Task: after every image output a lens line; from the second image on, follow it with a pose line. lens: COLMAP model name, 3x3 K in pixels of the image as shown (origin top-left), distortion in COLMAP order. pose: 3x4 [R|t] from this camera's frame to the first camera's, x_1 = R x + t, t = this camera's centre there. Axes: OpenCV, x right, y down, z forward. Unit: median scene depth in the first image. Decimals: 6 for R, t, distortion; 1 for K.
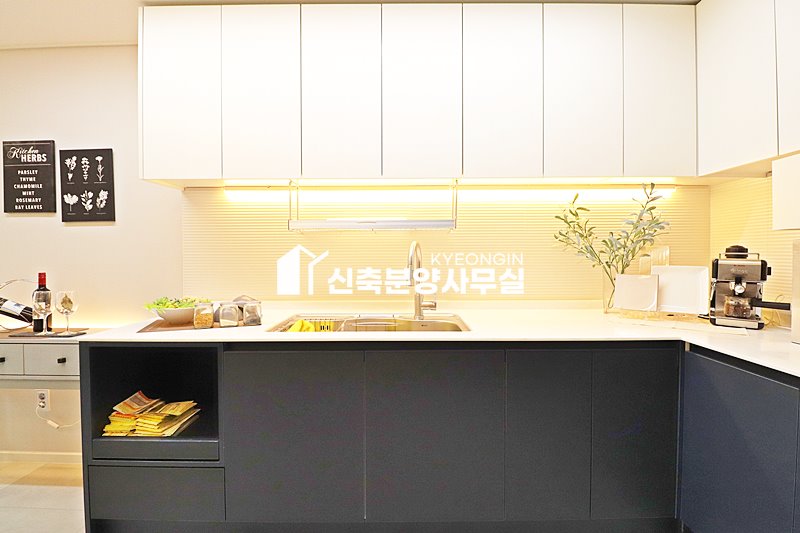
lens RADIAL K [[378.2, 0, 396.6], [0, 378.2, 260.8], [0, 0, 1]] dist [0.000520, -0.014140]
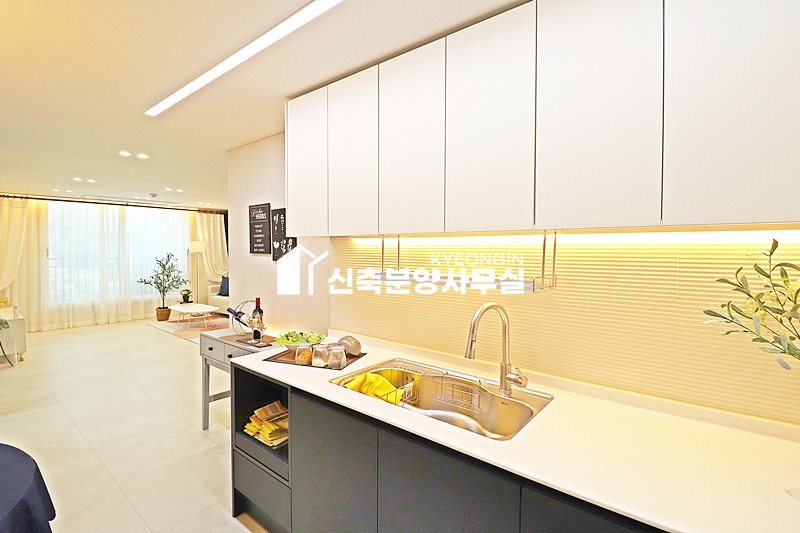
lens RADIAL K [[378.2, 0, 396.6], [0, 378.2, 260.8], [0, 0, 1]] dist [0.000520, -0.014140]
pose [[0.774020, 0.023512, -0.632724, 0.367823], [-0.015289, 0.999713, 0.018446, -0.137914], [0.632976, -0.004603, 0.774157, 0.195754]]
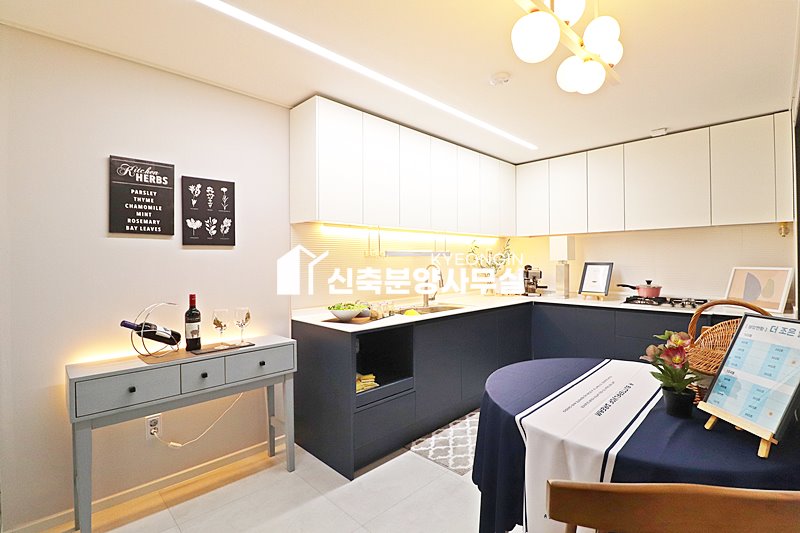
lens RADIAL K [[378.2, 0, 396.6], [0, 378.2, 260.8], [0, 0, 1]] dist [0.000520, -0.014140]
pose [[0.705779, -0.001517, 0.708430, -1.221936], [0.017623, 0.999726, -0.015417, -0.034206], [-0.708213, 0.023366, 0.705613, -0.151074]]
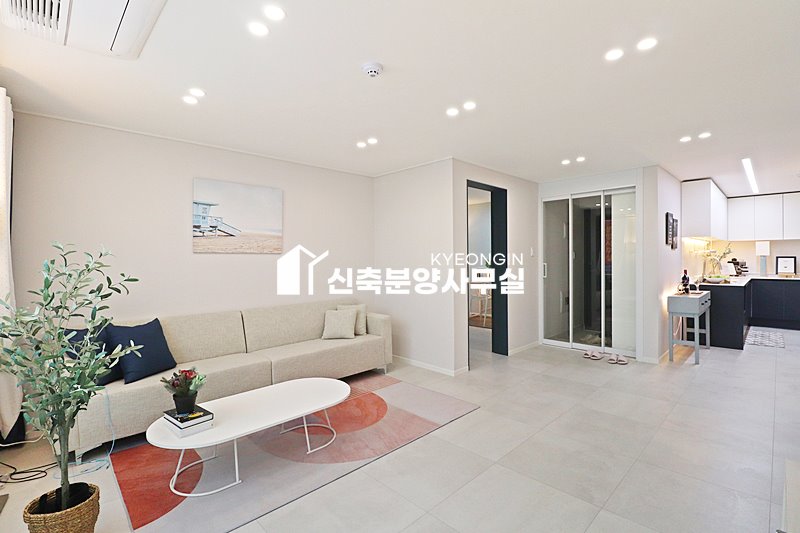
lens RADIAL K [[378.2, 0, 396.6], [0, 378.2, 260.8], [0, 0, 1]] dist [0.000520, -0.014140]
pose [[0.711518, -0.005875, 0.702643, -3.636689], [0.031470, 0.999228, -0.023513, -0.027735], [-0.701962, 0.038843, 0.711154, 0.453112]]
